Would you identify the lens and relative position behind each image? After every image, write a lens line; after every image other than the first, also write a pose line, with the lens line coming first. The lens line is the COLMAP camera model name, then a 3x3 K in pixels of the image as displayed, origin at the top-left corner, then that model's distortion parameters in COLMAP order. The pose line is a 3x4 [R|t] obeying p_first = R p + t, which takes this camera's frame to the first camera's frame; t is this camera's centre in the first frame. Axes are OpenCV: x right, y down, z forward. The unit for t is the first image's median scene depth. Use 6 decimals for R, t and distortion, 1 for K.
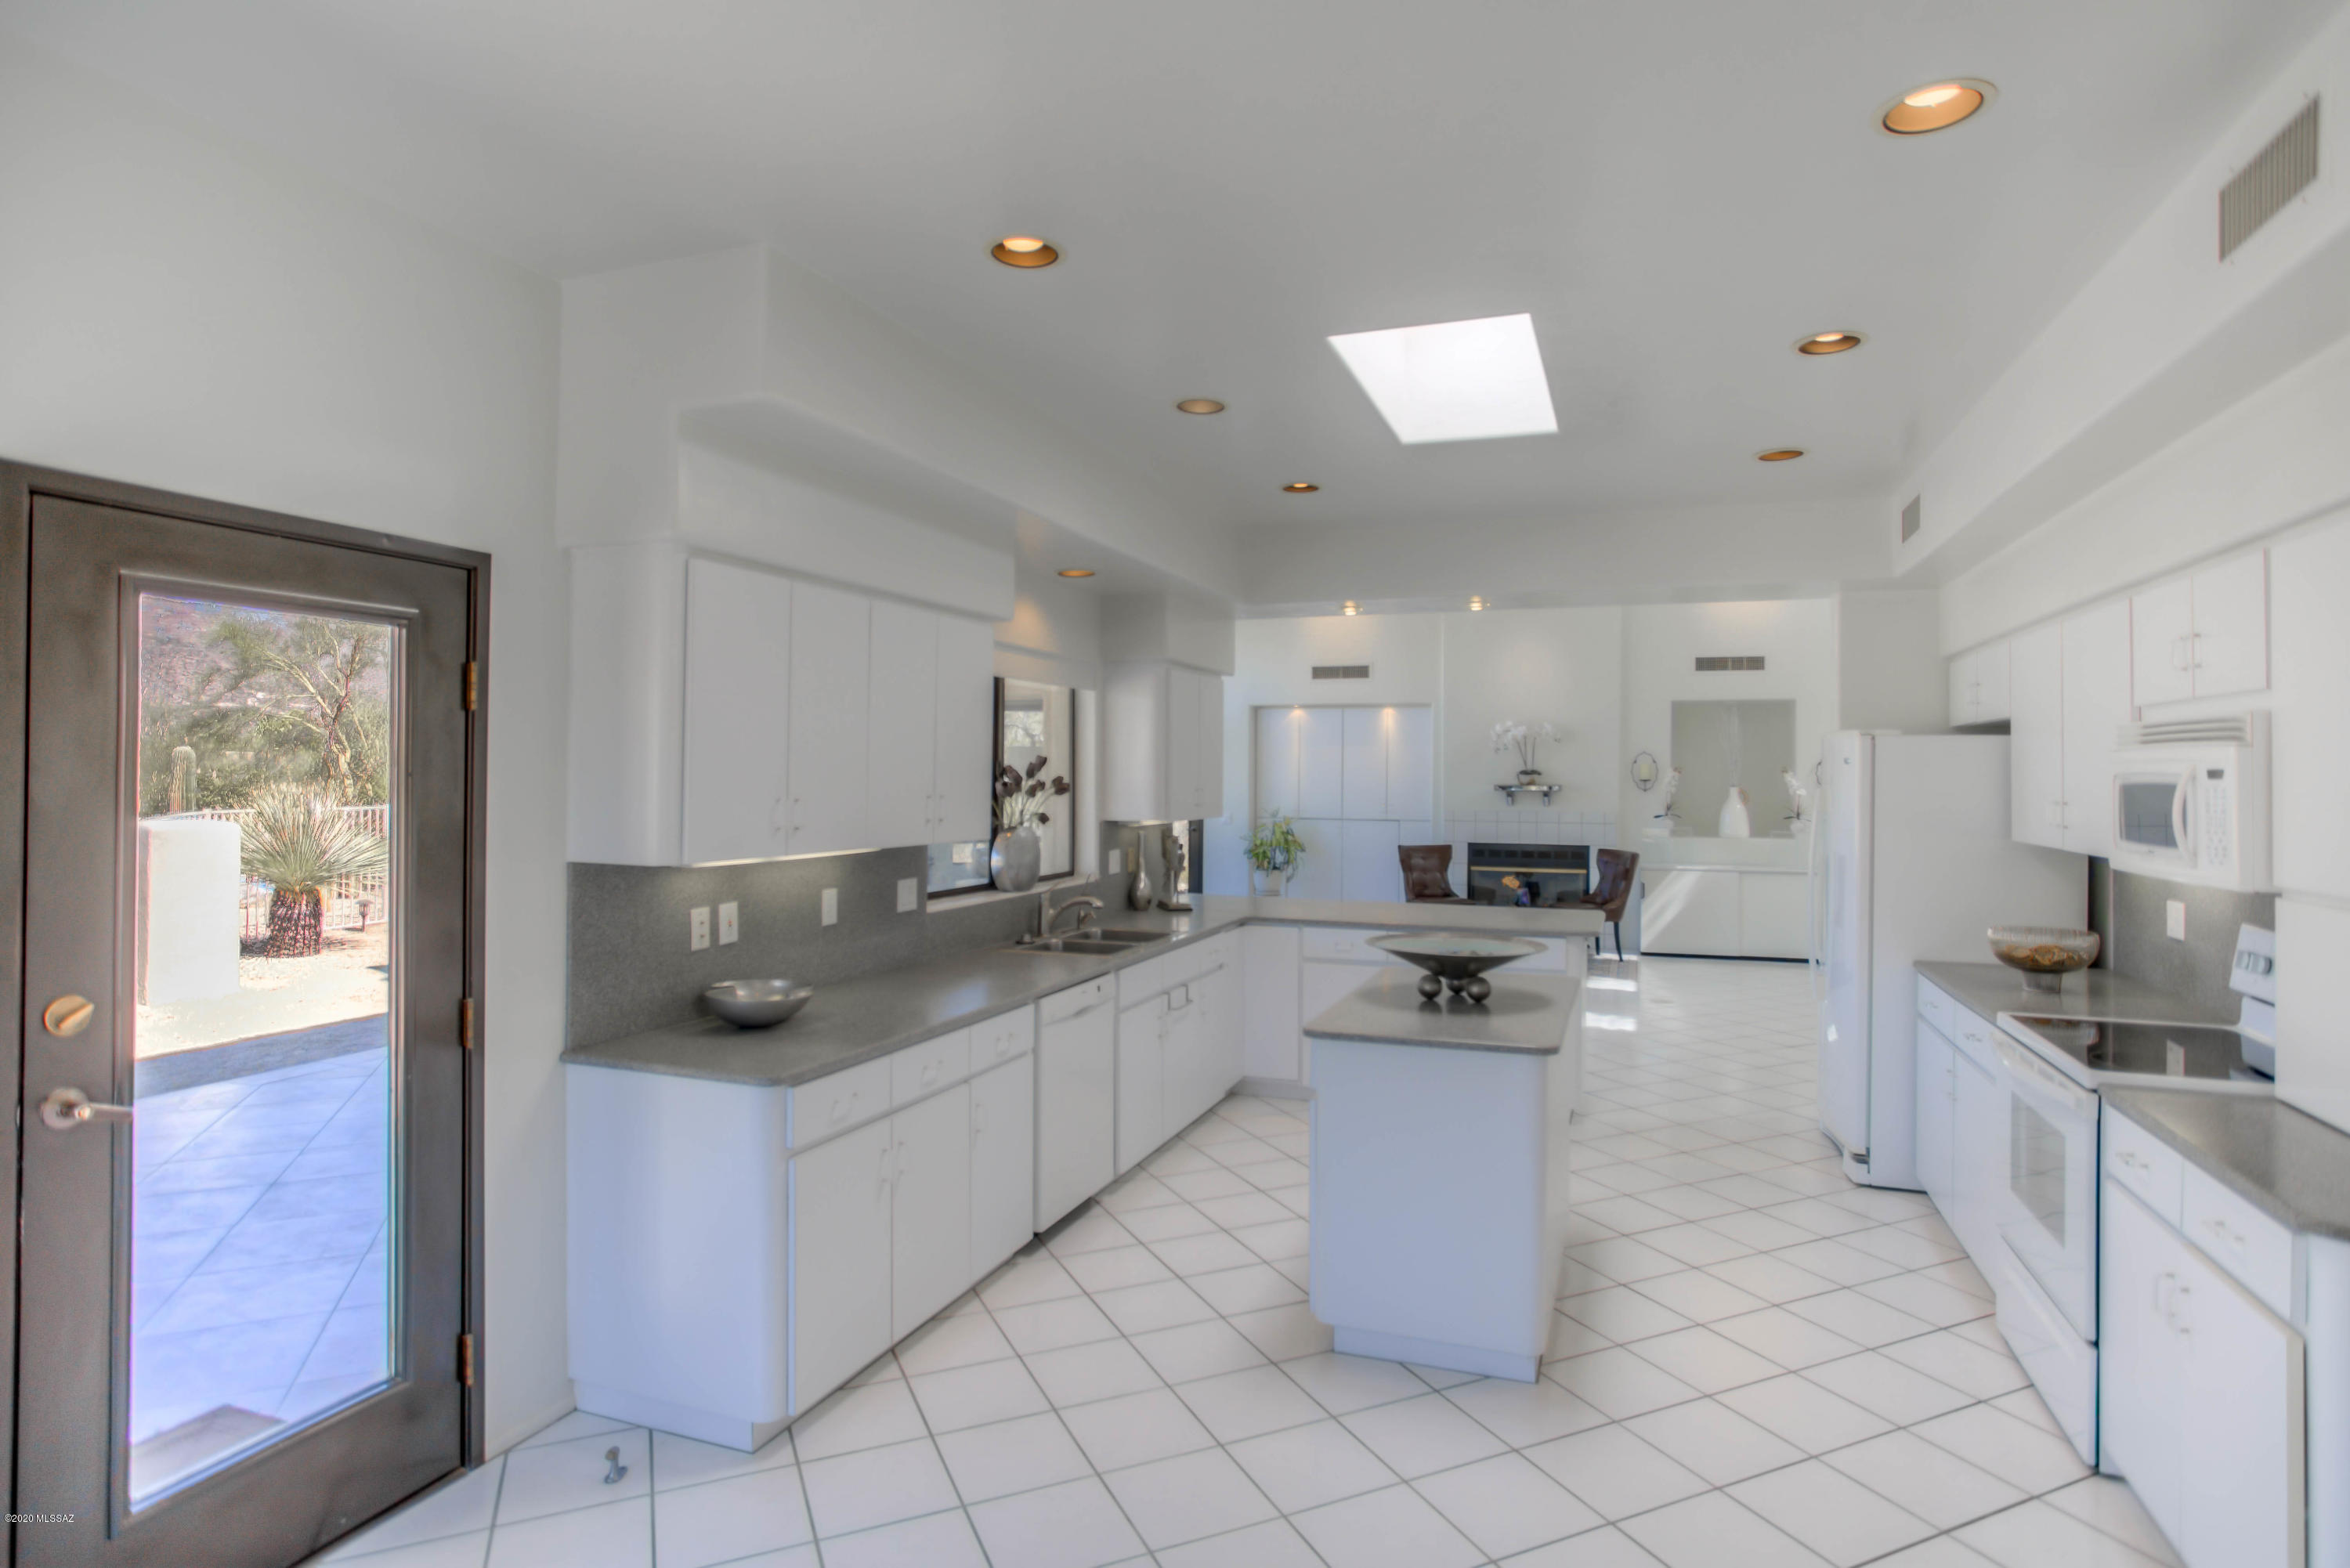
lens RADIAL K [[1266.6, 0, 1175.0], [0, 1266.6, 784.0], [0, 0, 1]] dist [-0.062813, 0.088399]
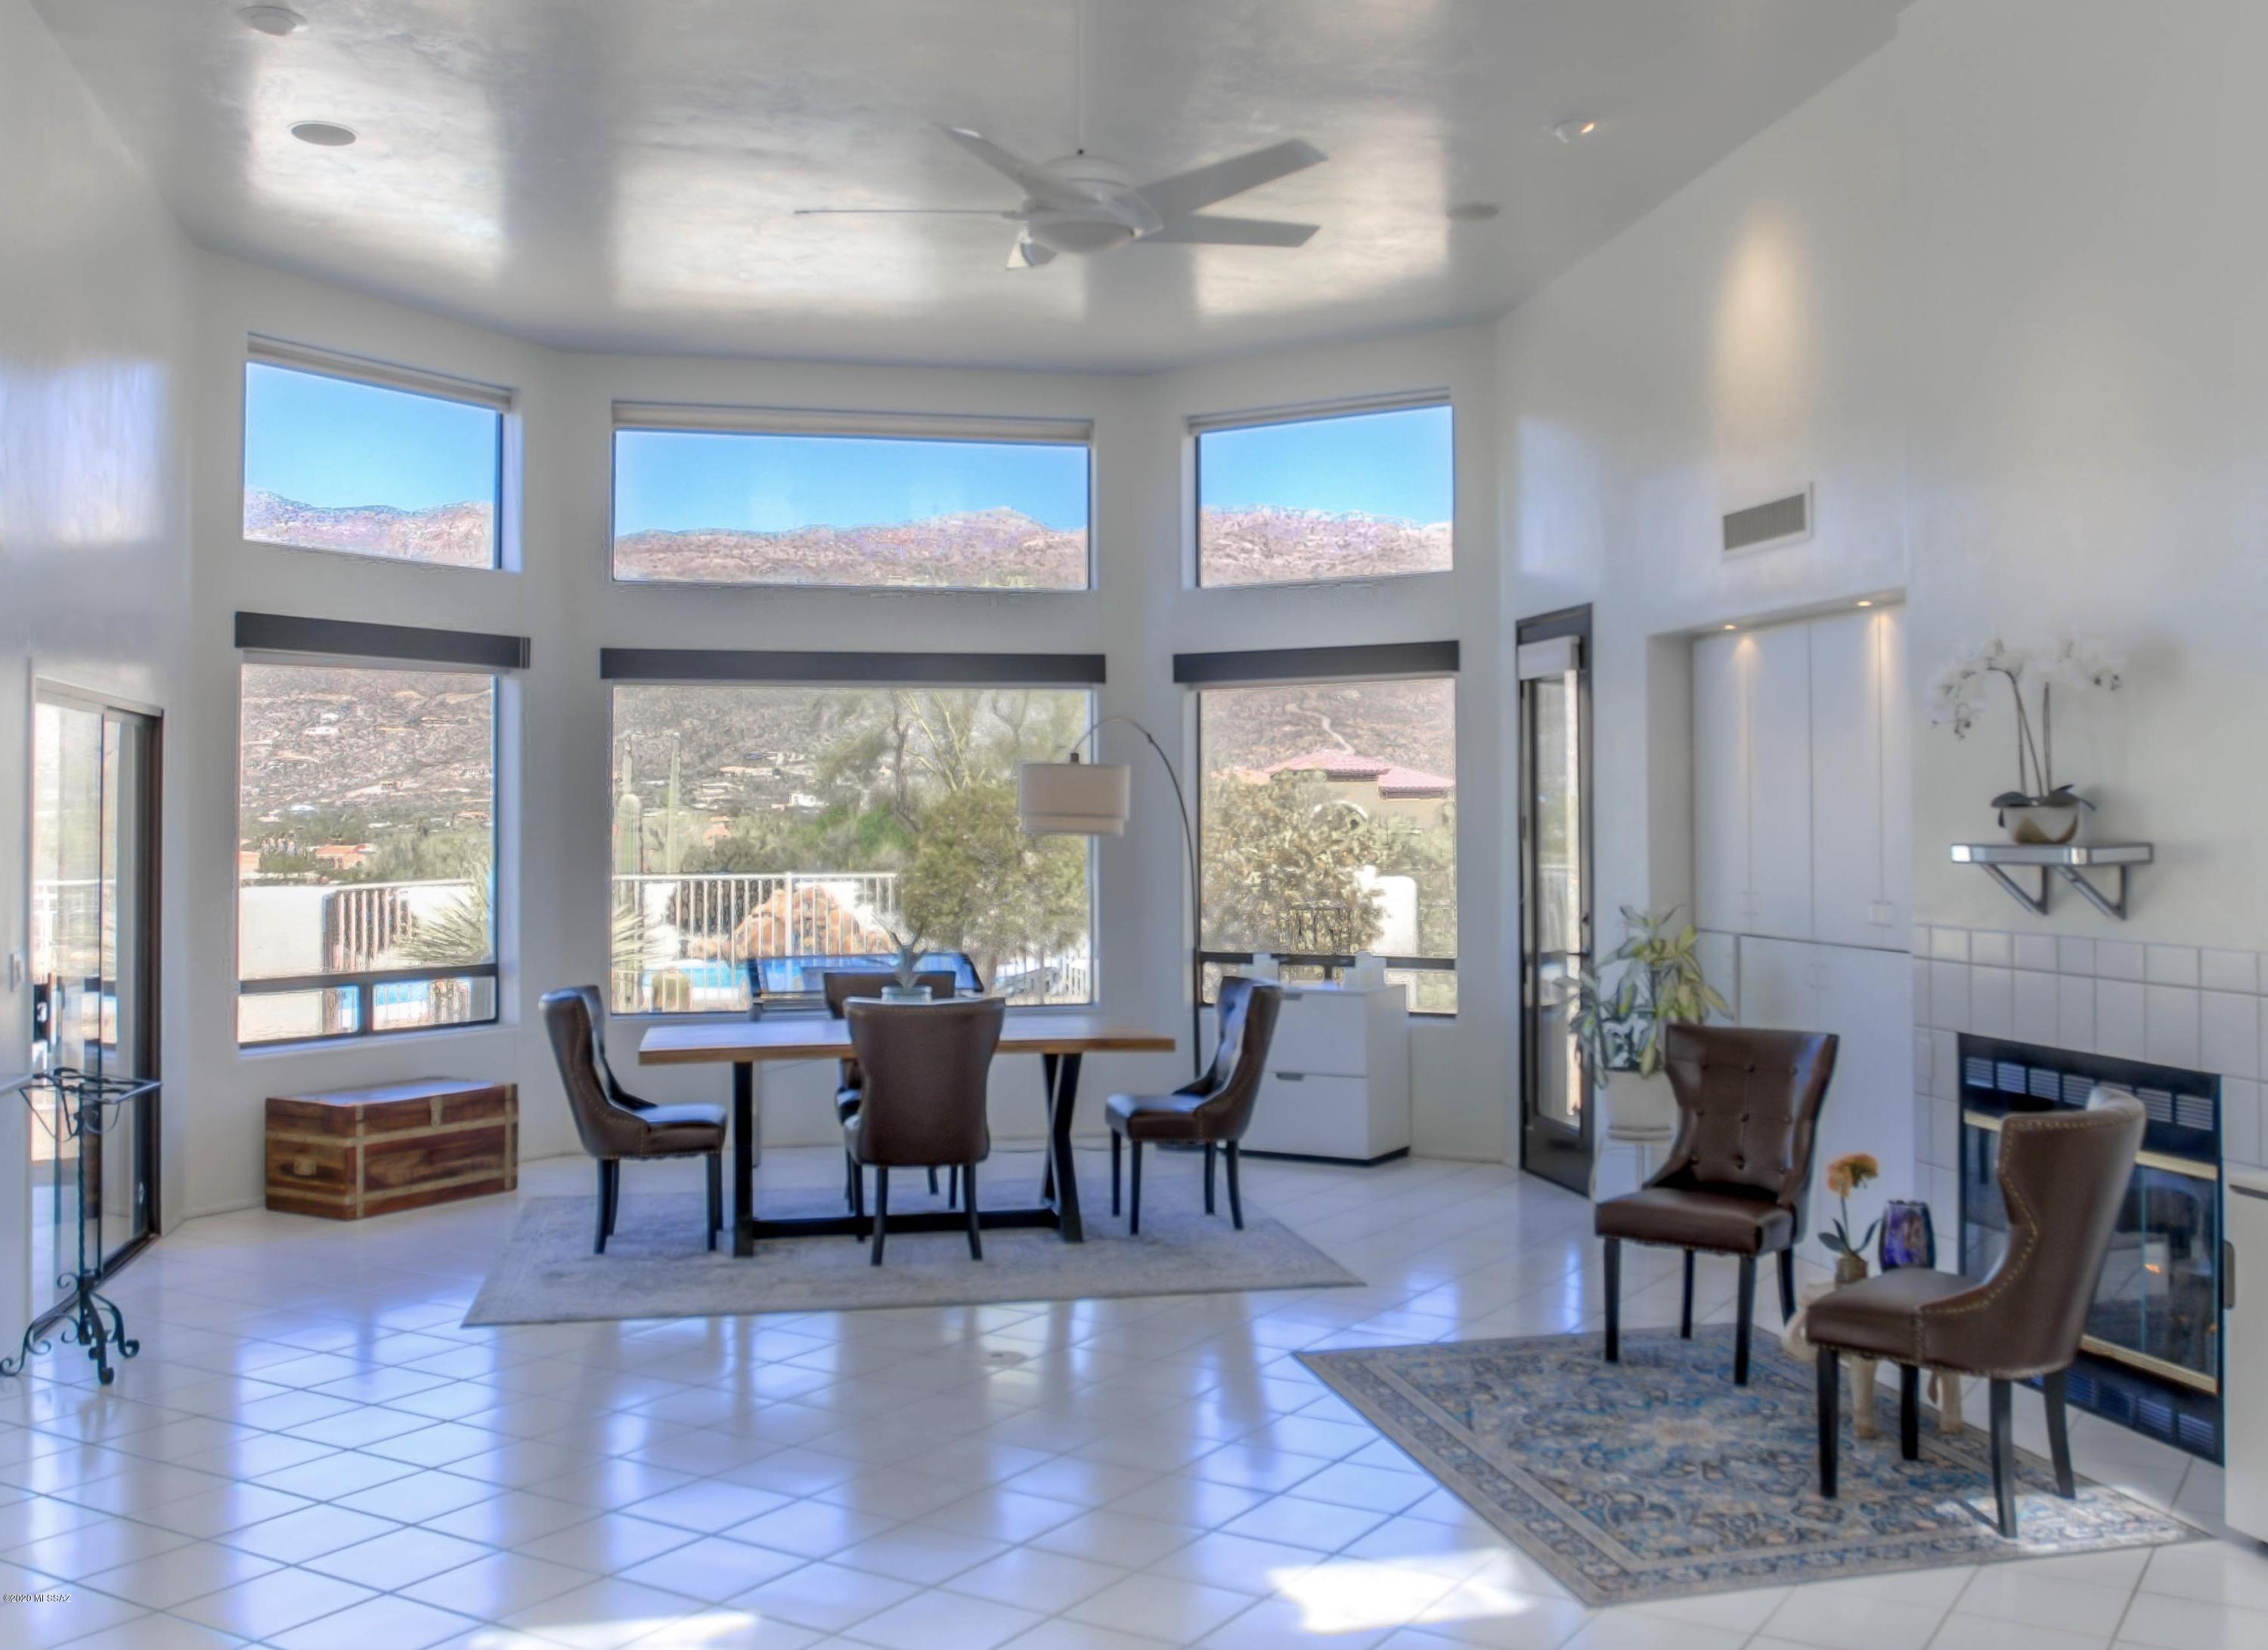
lens RADIAL K [[2234.8, 0, 1190.5], [0, 2234.8, 828.0], [0, 0, 1]] dist [-0.040837, -0.000214]
pose [[0.544311, -0.007234, -0.838853, 0.620663], [0.003049, 0.999973, -0.006645, -0.000011], [0.838878, 0.001060, 0.544318, 0.590027]]
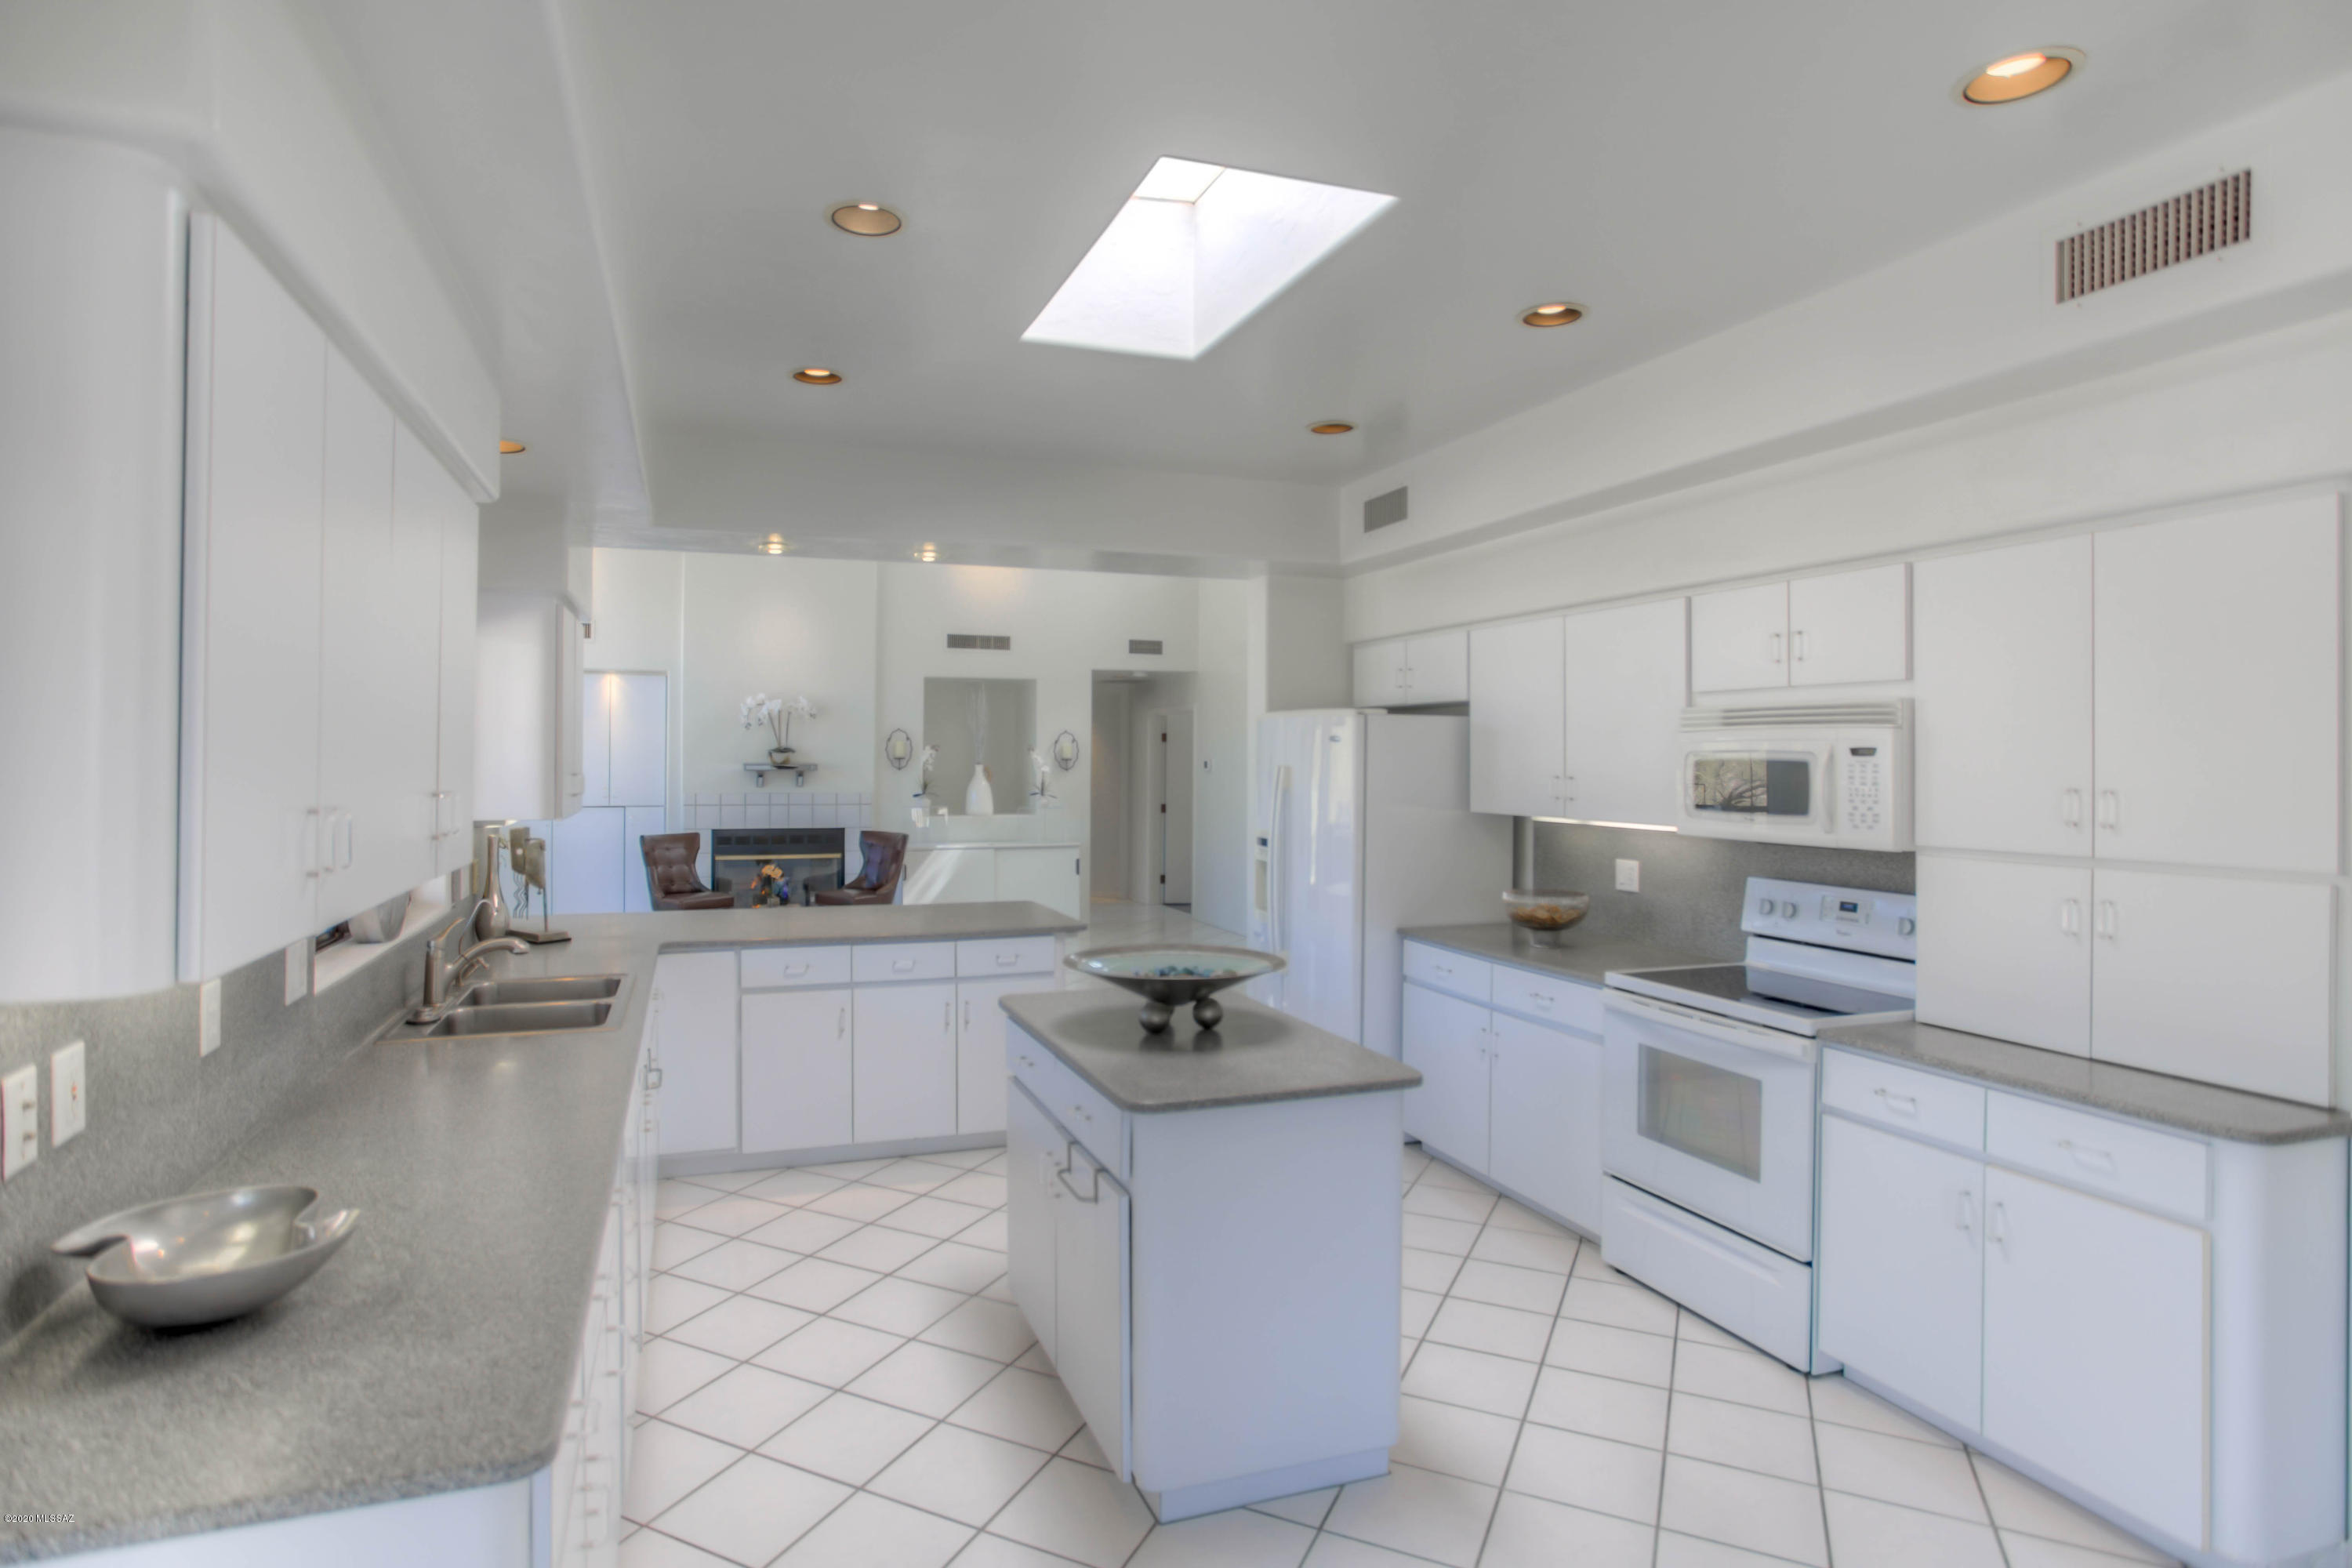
lens RADIAL K [[1266.5, 0, 1144.8], [0, 1266.5, 776.0], [0, 0, 1]] dist [-0.025633, 0.001880]
pose [[0.772233, -0.014581, 0.635173, -0.103927], [0.007311, 0.999874, 0.014064, -0.001583], [-0.635298, -0.006217, 0.772242, 0.128362]]
